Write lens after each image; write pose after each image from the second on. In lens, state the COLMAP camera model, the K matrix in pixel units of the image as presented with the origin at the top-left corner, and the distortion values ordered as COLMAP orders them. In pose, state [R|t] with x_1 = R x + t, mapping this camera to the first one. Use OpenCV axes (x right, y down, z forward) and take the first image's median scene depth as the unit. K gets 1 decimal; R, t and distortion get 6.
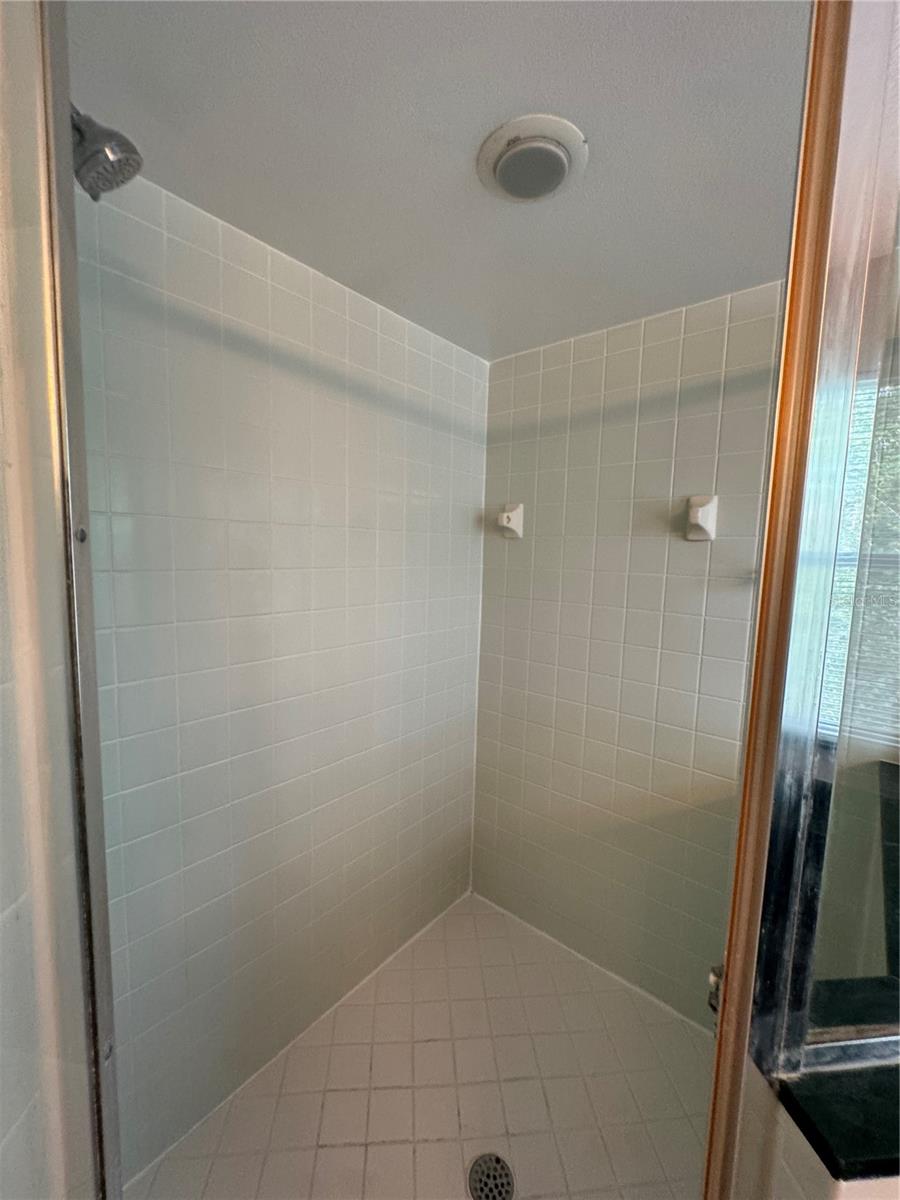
lens RADIAL K [[479.8, 0, 450.7], [0, 479.8, 598.2], [0, 0, 1]] dist [-0.006409, 0.001471]
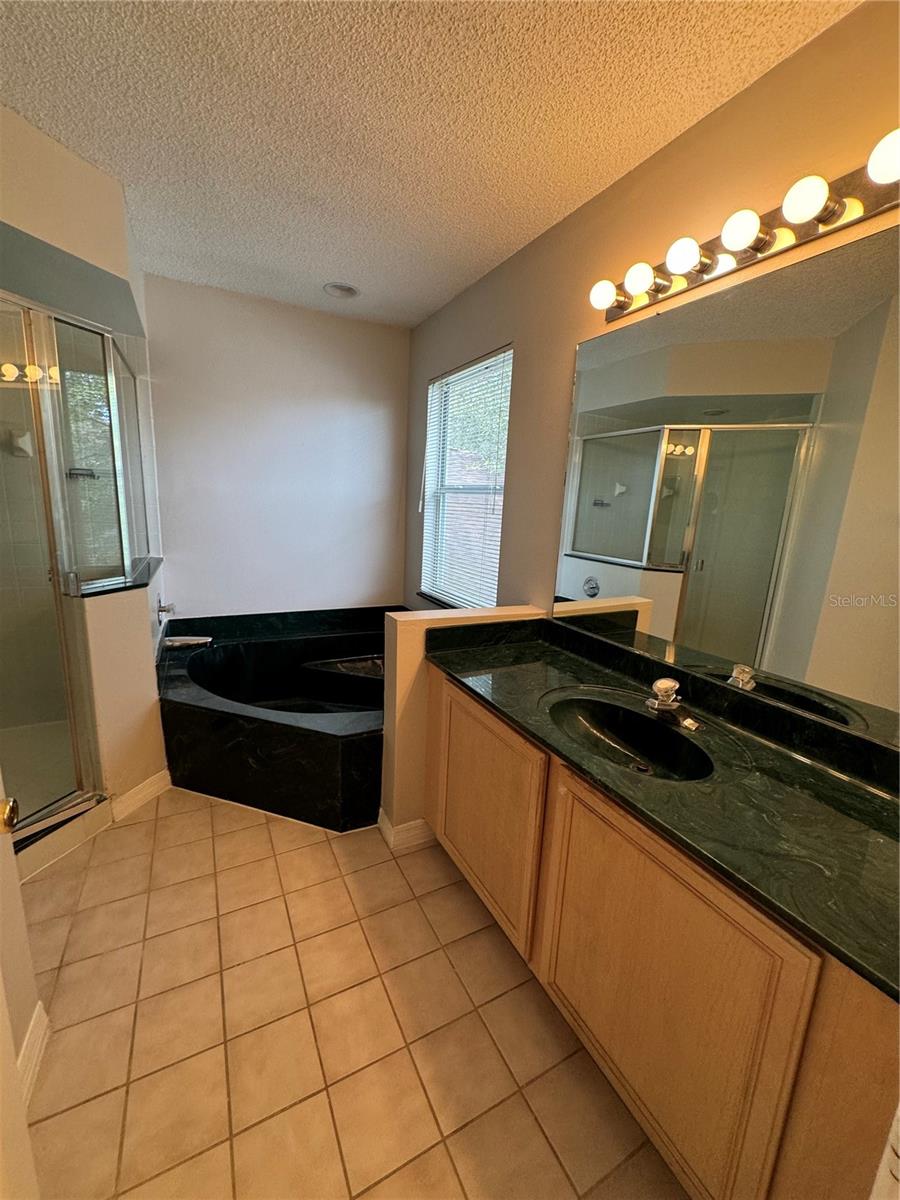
lens RADIAL K [[479.8, 0, 451.7], [0, 479.8, 598.1], [0, 0, 1]] dist [-0.006409, 0.001471]
pose [[0.371826, -0.194180, 0.907766, -0.495083], [0.054302, 0.980753, 0.187550, 0.122520], [-0.926713, -0.020443, 0.375214, -0.949864]]
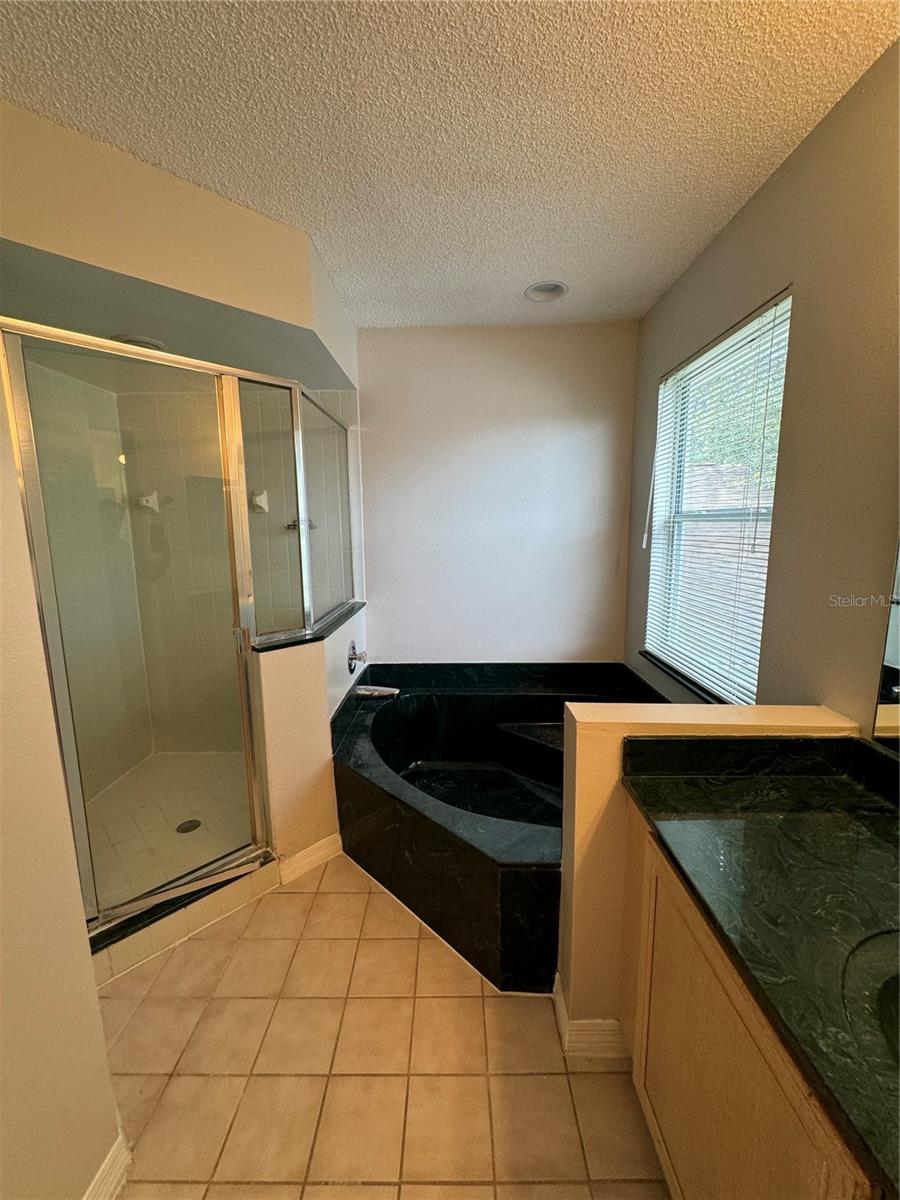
lens RADIAL K [[479.8, 0, 451.8], [0, 479.8, 596.5], [0, 0, 1]] dist [-0.006409, 0.001471]
pose [[0.765191, -0.129475, 0.630649, -0.147526], [0.092879, 0.991522, 0.090870, 0.098173], [-0.637068, -0.010959, 0.770730, -0.867480]]
